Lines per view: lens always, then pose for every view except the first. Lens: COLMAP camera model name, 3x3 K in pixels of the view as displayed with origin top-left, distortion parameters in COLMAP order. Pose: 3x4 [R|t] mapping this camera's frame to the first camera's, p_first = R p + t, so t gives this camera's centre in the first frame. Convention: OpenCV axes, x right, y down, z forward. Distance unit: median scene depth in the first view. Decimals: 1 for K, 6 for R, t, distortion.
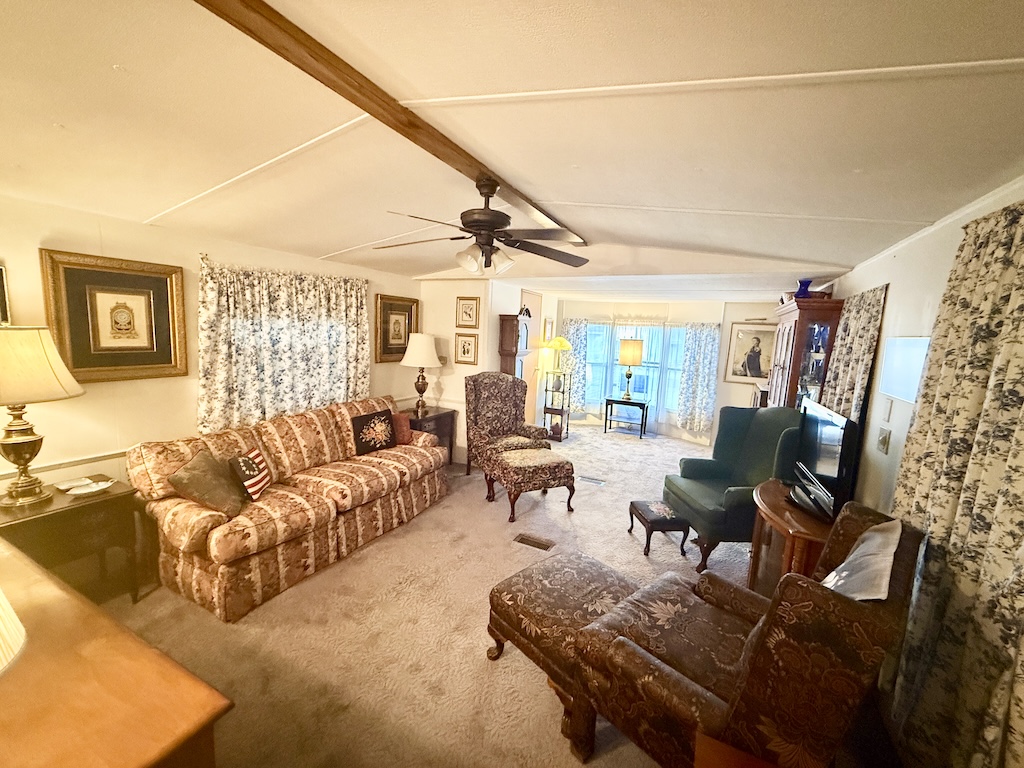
lens RADIAL K [[409.5, 0, 513.7], [0, 409.5, 385.0], [0, 0, 1]] dist [-0.000734, -0.000337]
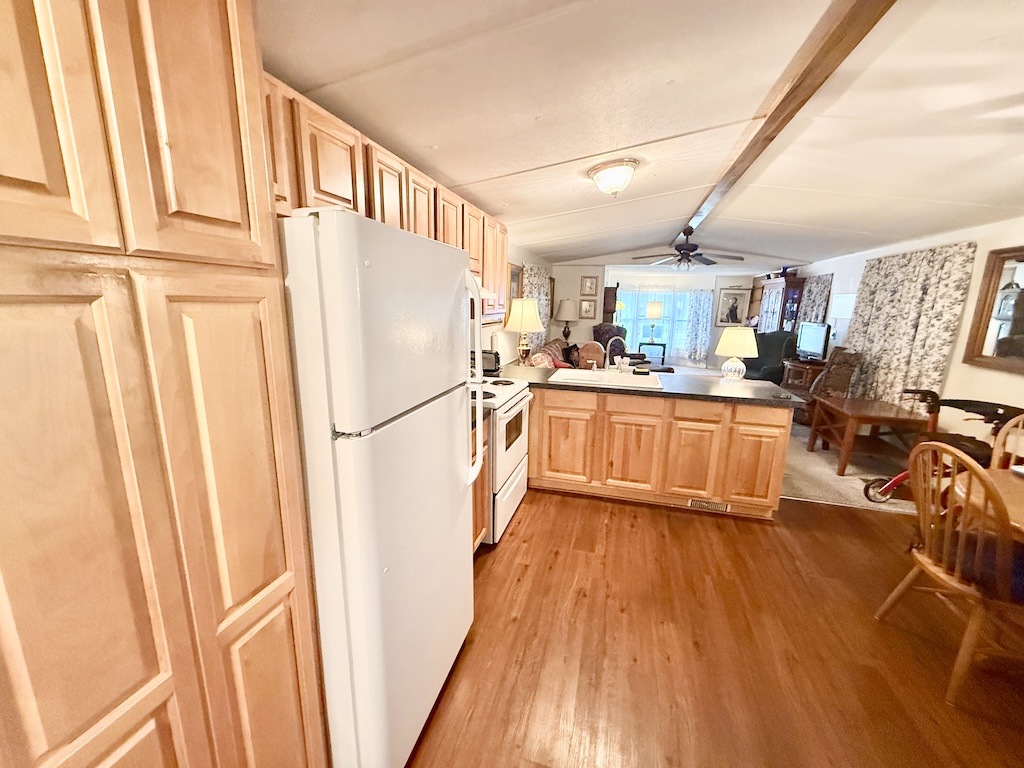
lens RADIAL K [[409.5, 0, 514.6], [0, 409.5, 384.8], [0, 0, 1]] dist [-0.000734, -0.000337]
pose [[0.980018, -0.064621, 0.188117, -0.993593], [0.050076, 0.995449, 0.081076, 0.086114], [-0.192500, -0.070036, 0.978795, -0.737975]]
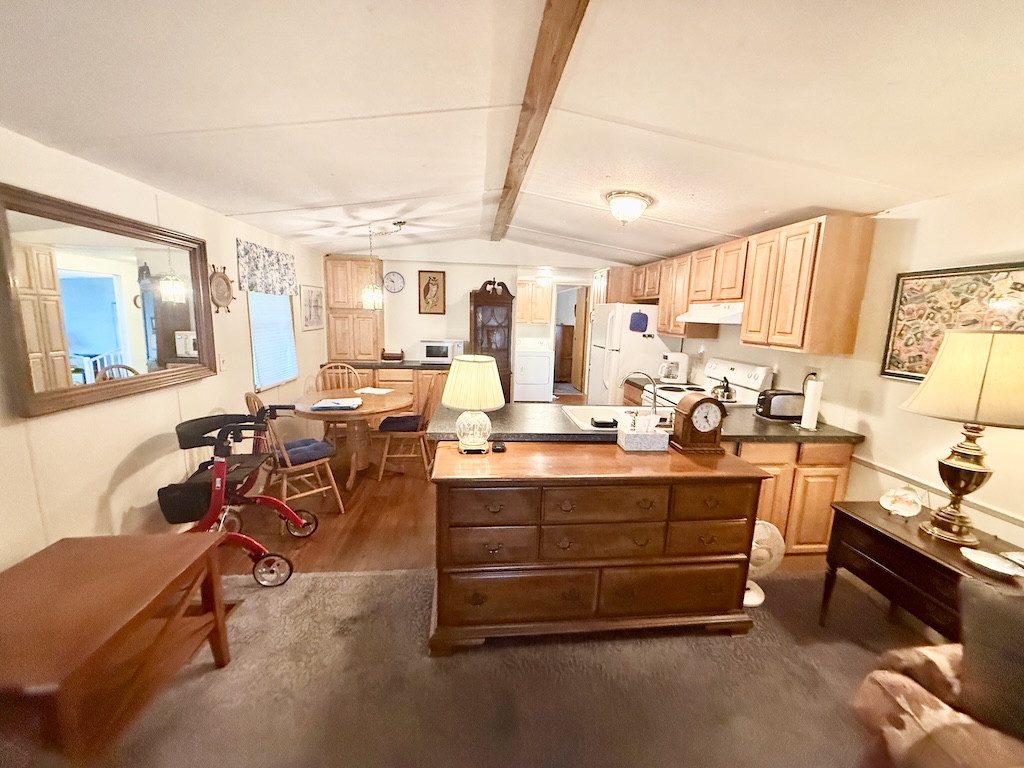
lens RADIAL K [[409.5, 0, 509.1], [0, 409.5, 381.0], [0, 0, 1]] dist [-0.000734, -0.000337]
pose [[-0.851358, 0.011734, -0.524453, 0.014325], [-0.136958, 0.960104, 0.243808, -0.062115], [0.506391, 0.279396, -0.815786, 0.671446]]
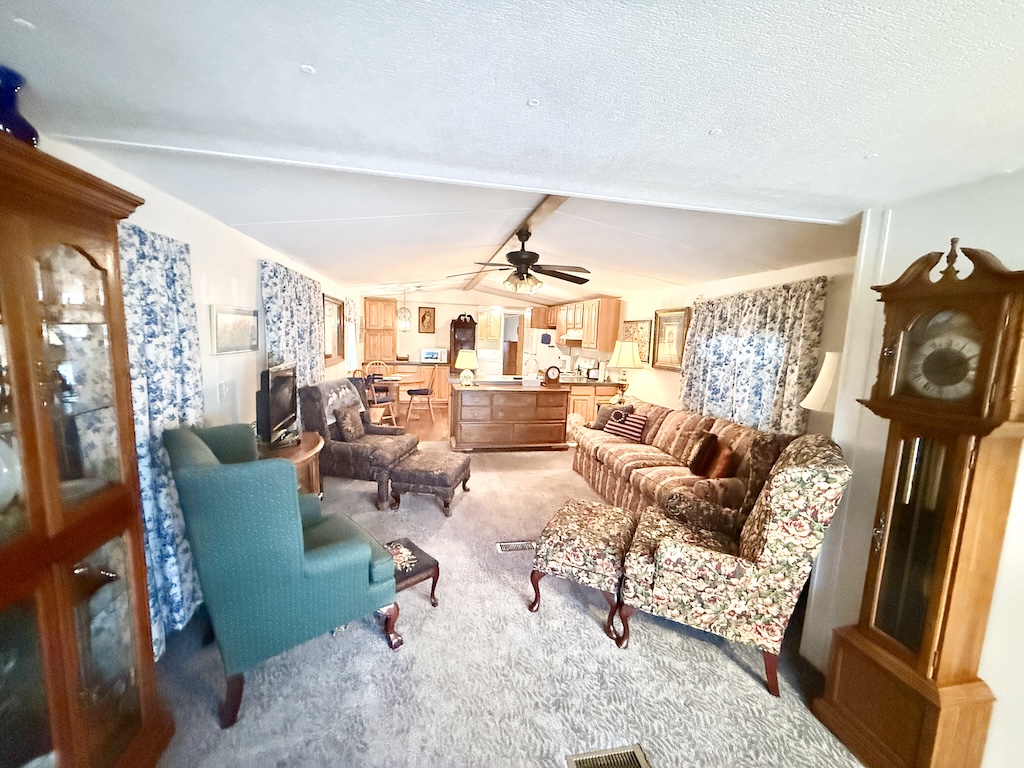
lens RADIAL K [[409.5, 0, 510.0], [0, 409.5, 386.0], [0, 0, 1]] dist [-0.000734, -0.000337]
pose [[-0.786742, 0.000925, -0.617281, 0.609511], [-0.155078, 0.967631, 0.199102, -0.156333], [0.597484, 0.252369, -0.761133, 1.514847]]
